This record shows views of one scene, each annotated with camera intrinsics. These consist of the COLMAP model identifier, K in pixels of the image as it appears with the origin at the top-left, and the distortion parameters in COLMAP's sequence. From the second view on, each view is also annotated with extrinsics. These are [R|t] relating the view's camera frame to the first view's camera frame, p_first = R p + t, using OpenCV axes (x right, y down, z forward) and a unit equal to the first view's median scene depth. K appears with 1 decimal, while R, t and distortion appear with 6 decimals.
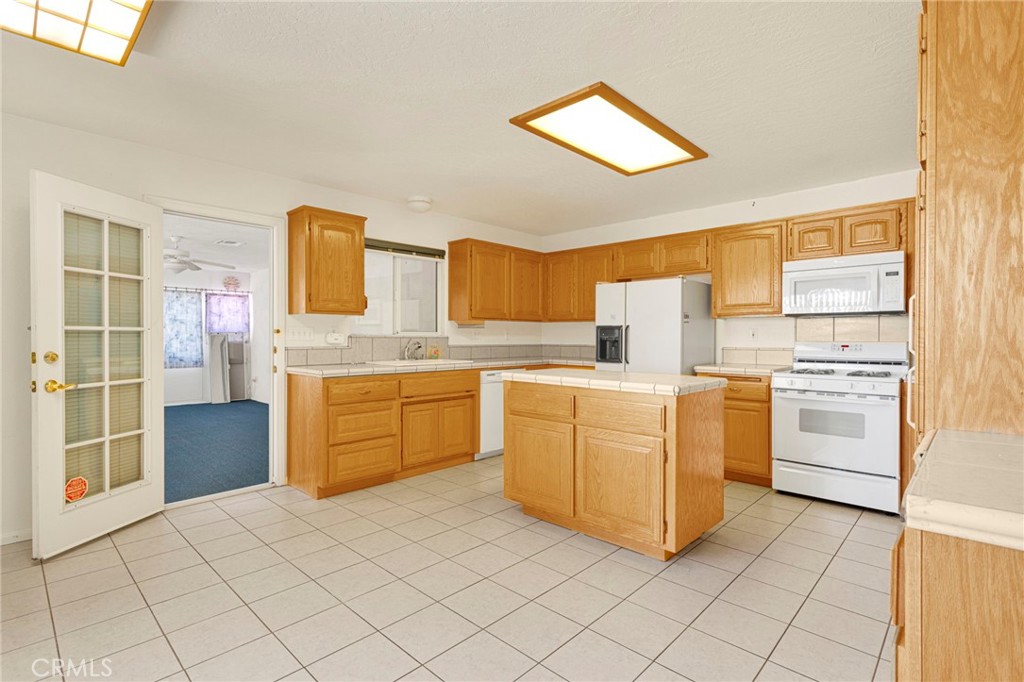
lens RADIAL K [[491.4, 0, 511.1], [0, 491.4, 338.5], [0, 0, 1]] dist [0.000108, 0.002450]
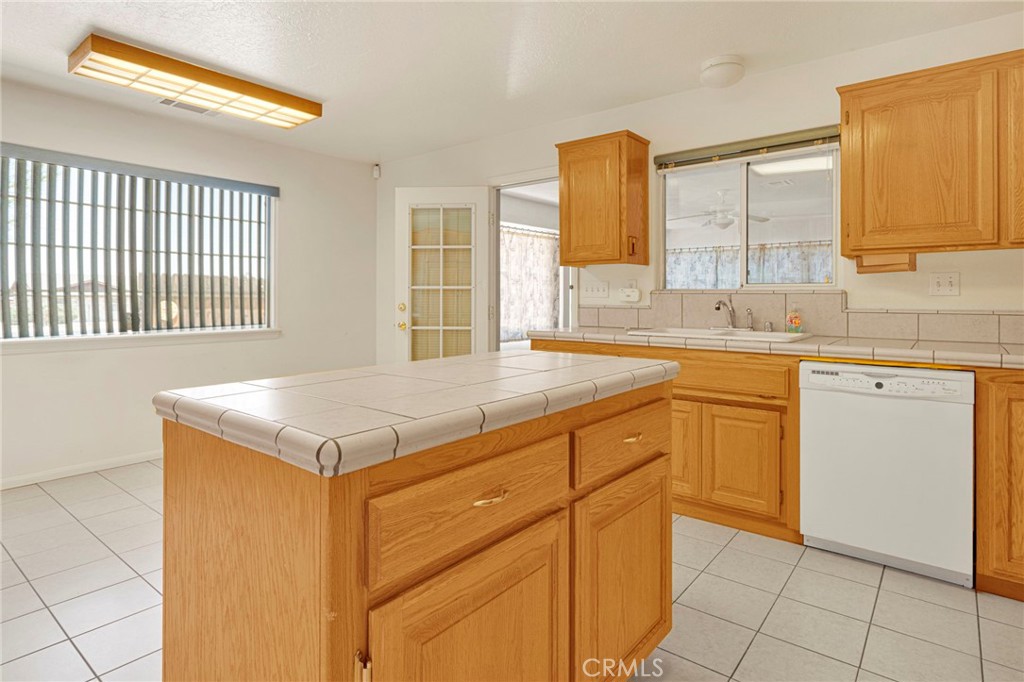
lens RADIAL K [[550.6, 0, 526.4], [0, 550.6, 297.3], [0, 0, 1]] dist [0.000043, 0.000084]
pose [[0.101955, -0.002818, -0.994785, 0.472766], [-0.005299, 0.999980, -0.003375, 0.006662], [0.994775, 0.005616, 0.101938, 0.715145]]
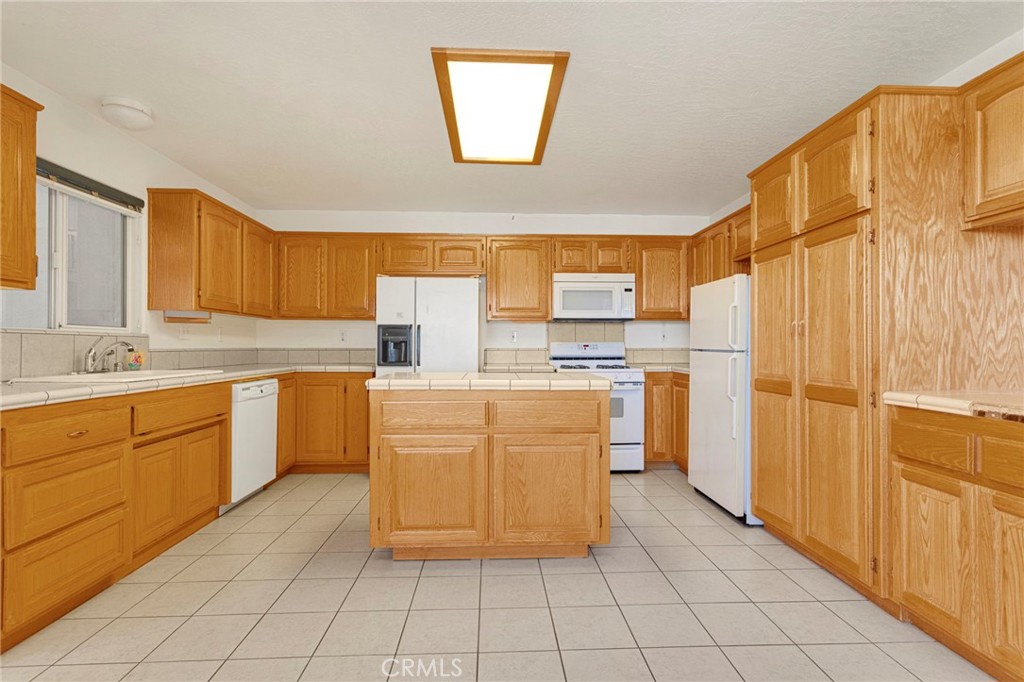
lens RADIAL K [[491.4, 0, 514.4], [0, 491.4, 344.3], [0, 0, 1]] dist [0.000108, 0.002450]
pose [[0.690449, -0.000085, 0.723381, -0.305165], [0.003785, 0.999987, -0.003496, 0.013685], [-0.723371, 0.005152, 0.690440, 0.245574]]
